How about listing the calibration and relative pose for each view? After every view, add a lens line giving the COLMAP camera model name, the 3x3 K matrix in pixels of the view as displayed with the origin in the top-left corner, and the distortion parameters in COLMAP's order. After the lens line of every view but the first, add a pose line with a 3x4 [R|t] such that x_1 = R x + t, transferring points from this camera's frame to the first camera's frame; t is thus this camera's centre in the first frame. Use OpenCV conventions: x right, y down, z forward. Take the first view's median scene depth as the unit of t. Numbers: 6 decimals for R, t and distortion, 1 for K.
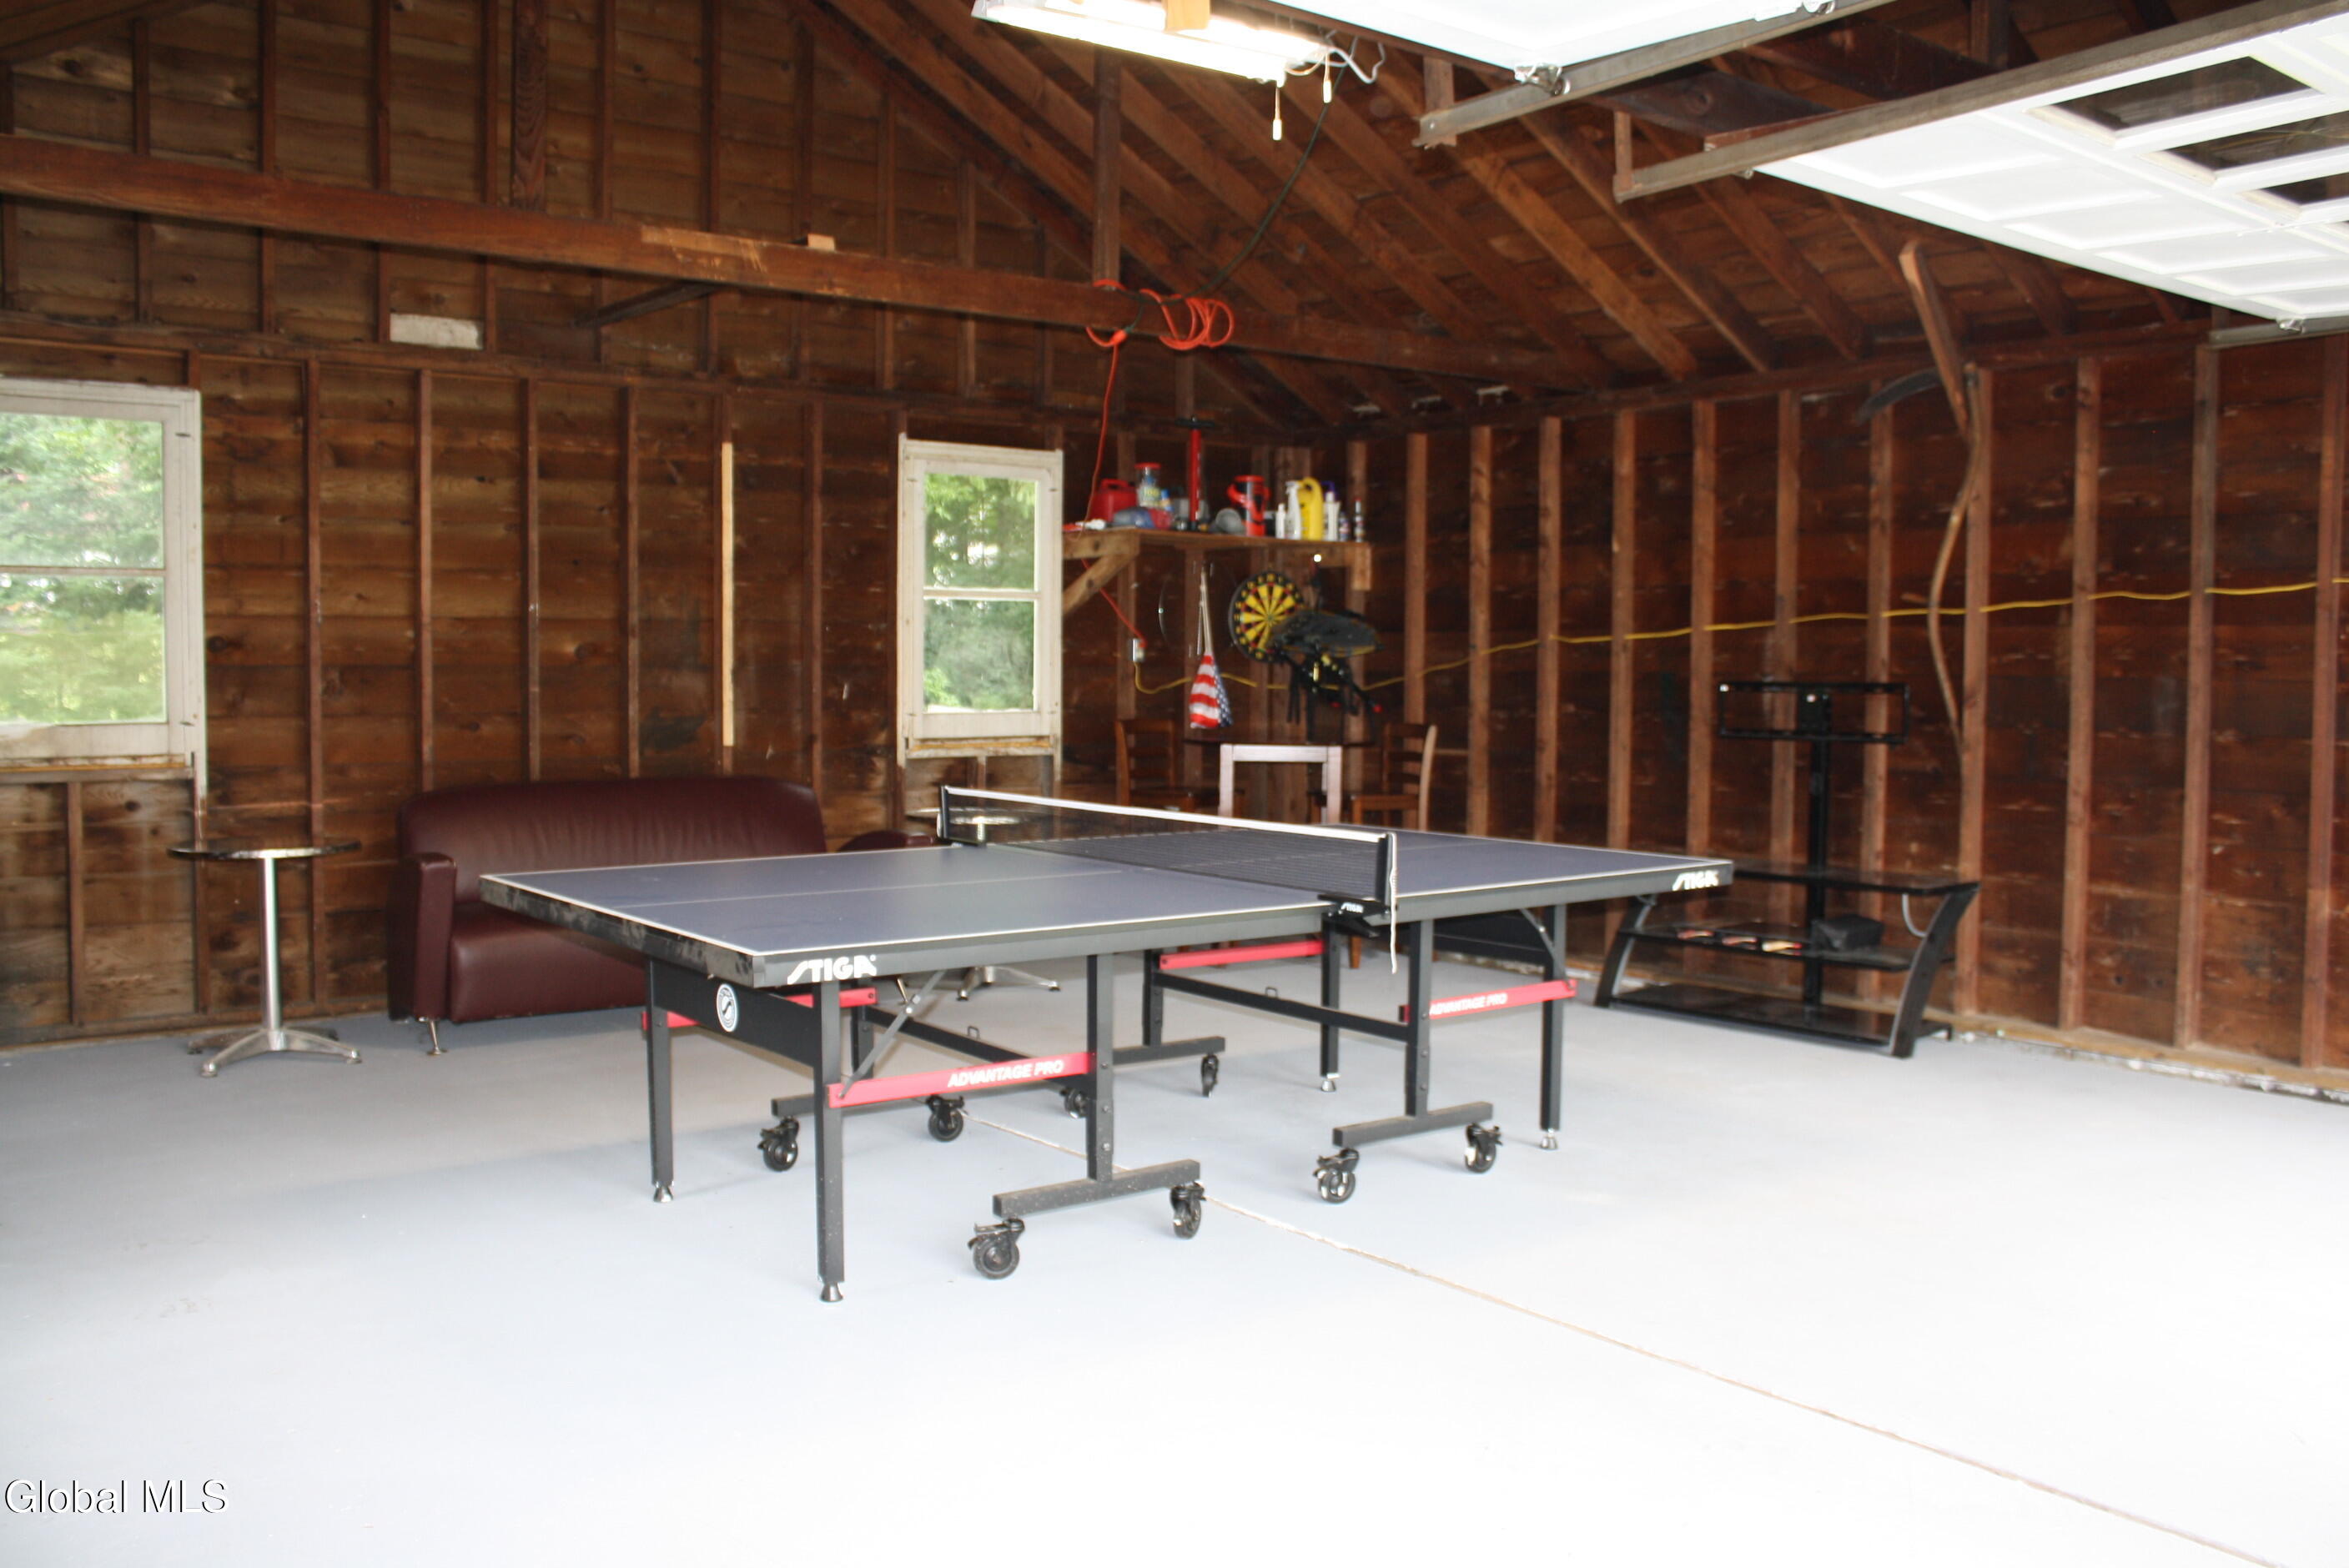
lens RADIAL K [[1964.0, 0, 1175.4], [0, 1964.0, 786.9], [0, 0, 1]] dist [-0.160877, 0.138802]
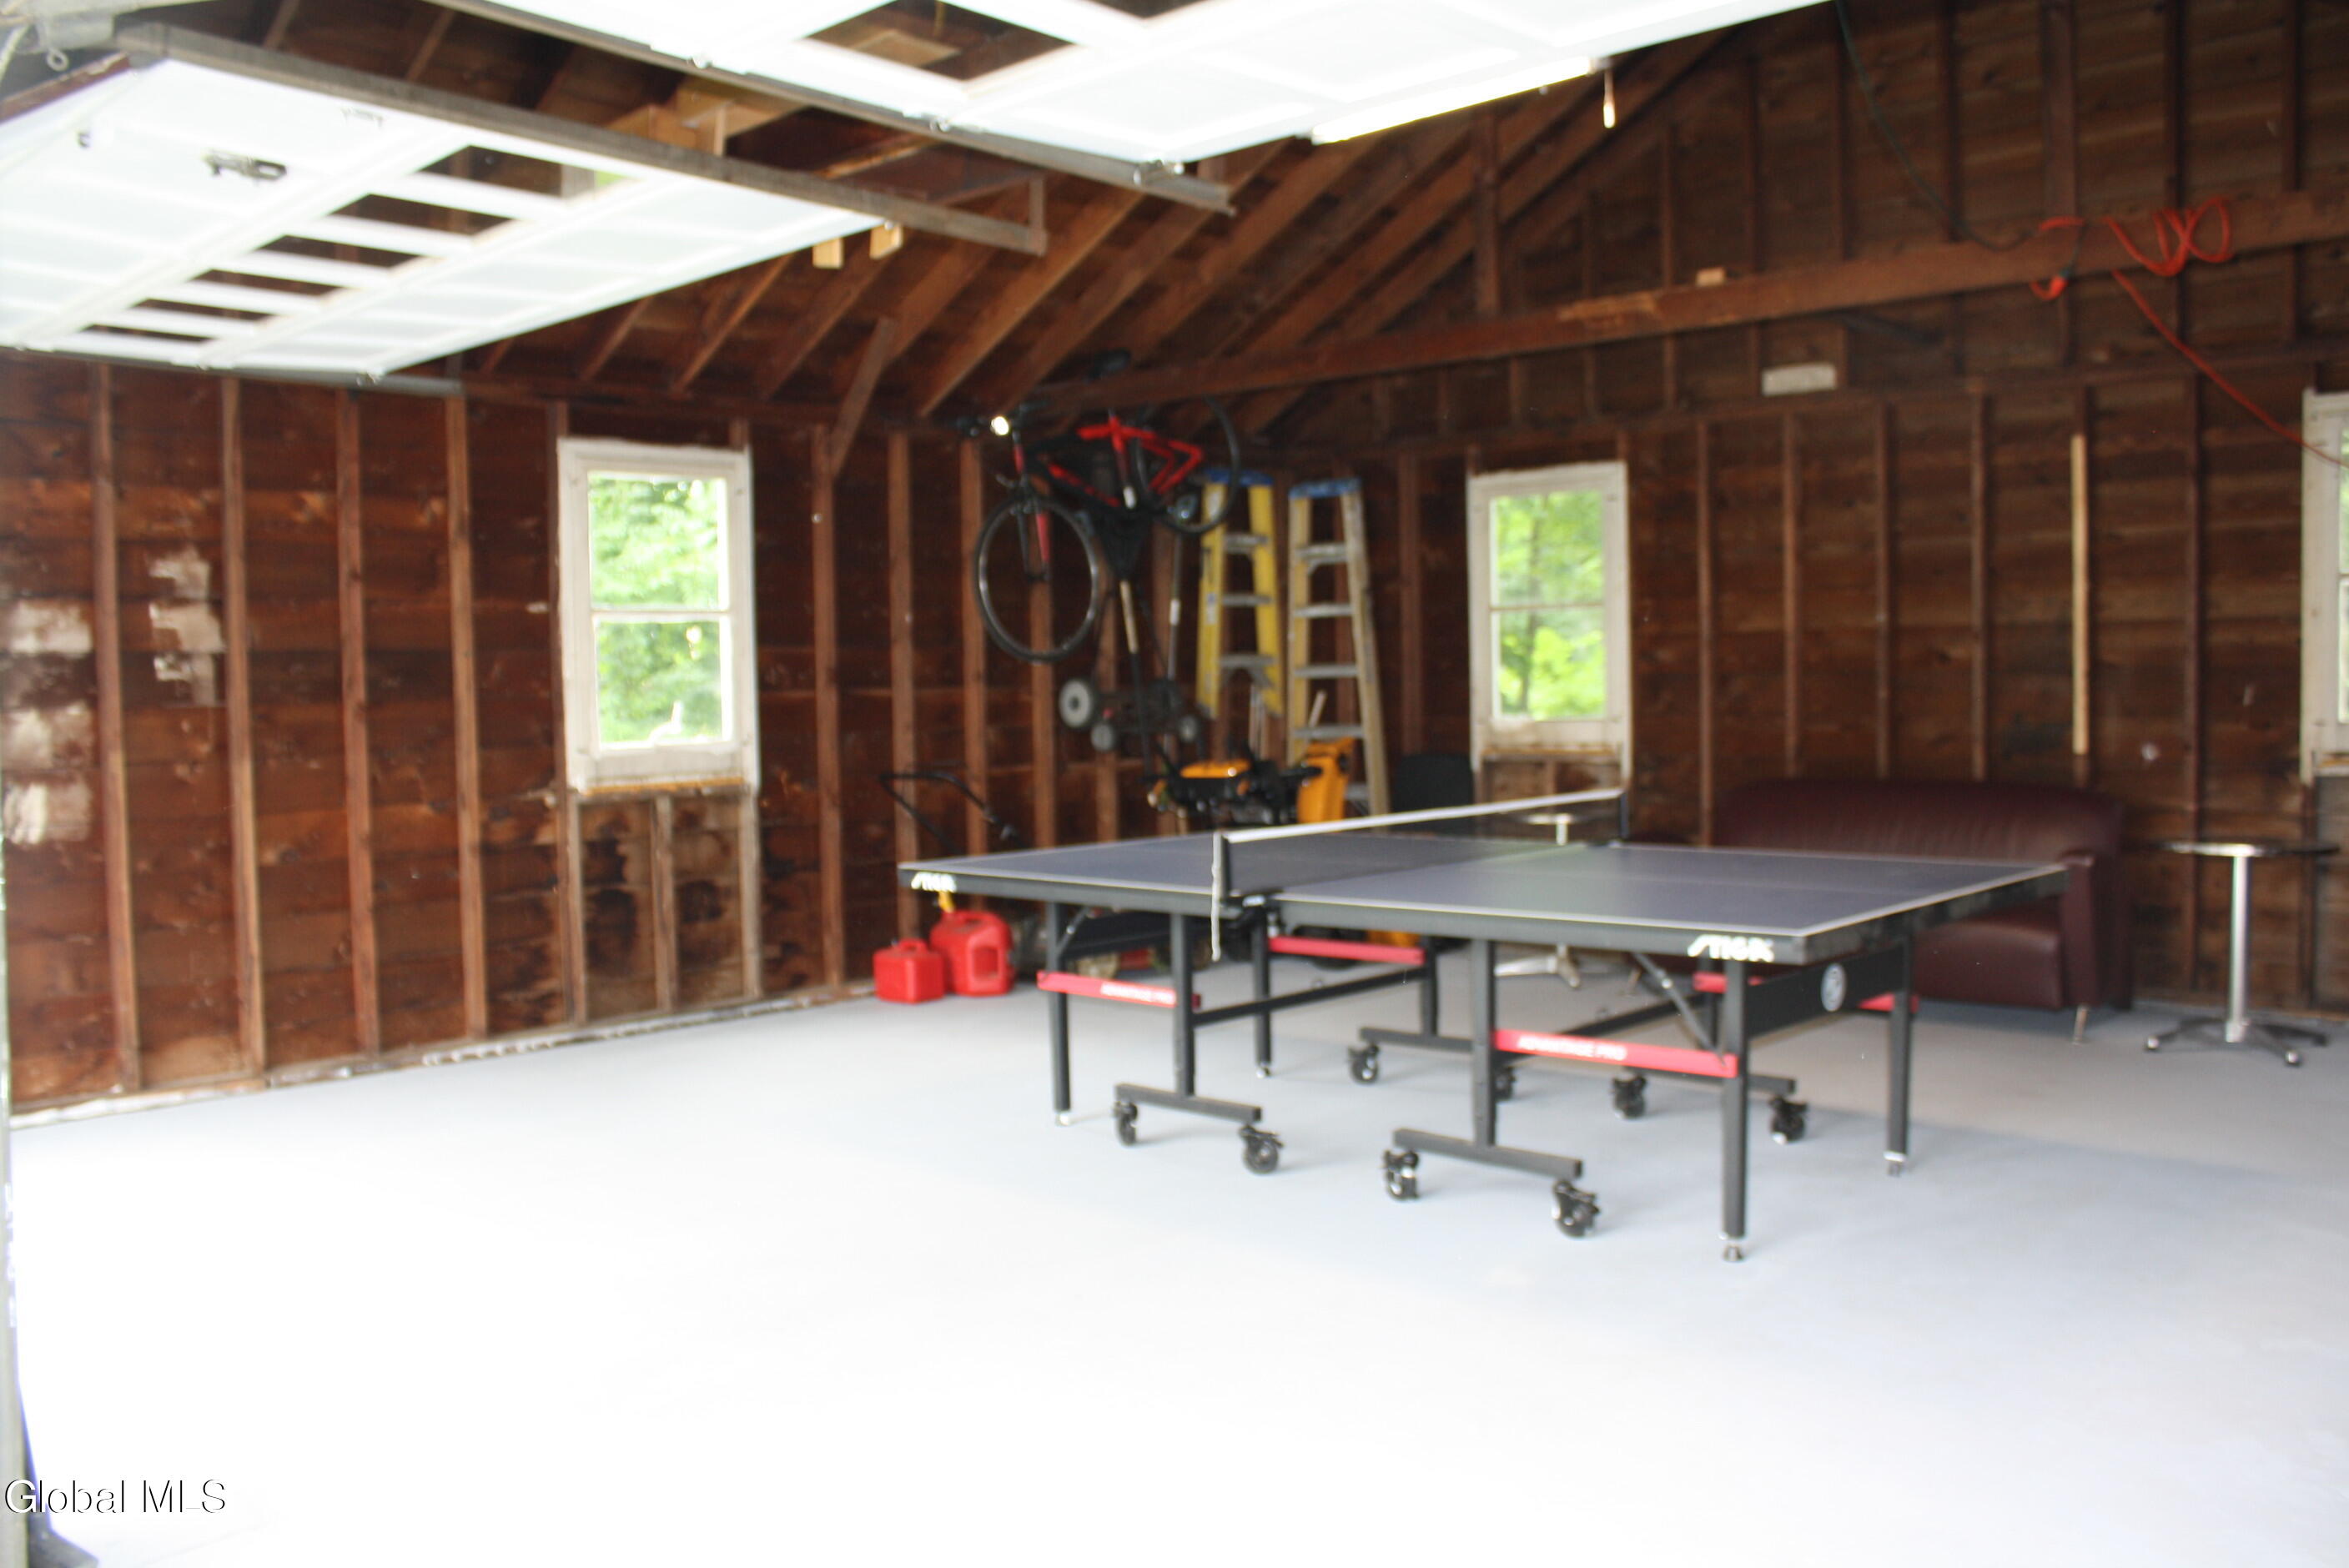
lens RADIAL K [[1964.0, 0, 1176.8], [0, 1964.0, 778.2], [0, 0, 1]] dist [-0.160877, 0.138802]
pose [[0.153767, 0.039682, -0.987310, 0.836274], [-0.039768, 0.998632, 0.033943, -0.030676], [0.987307, 0.034044, 0.155135, 0.560423]]
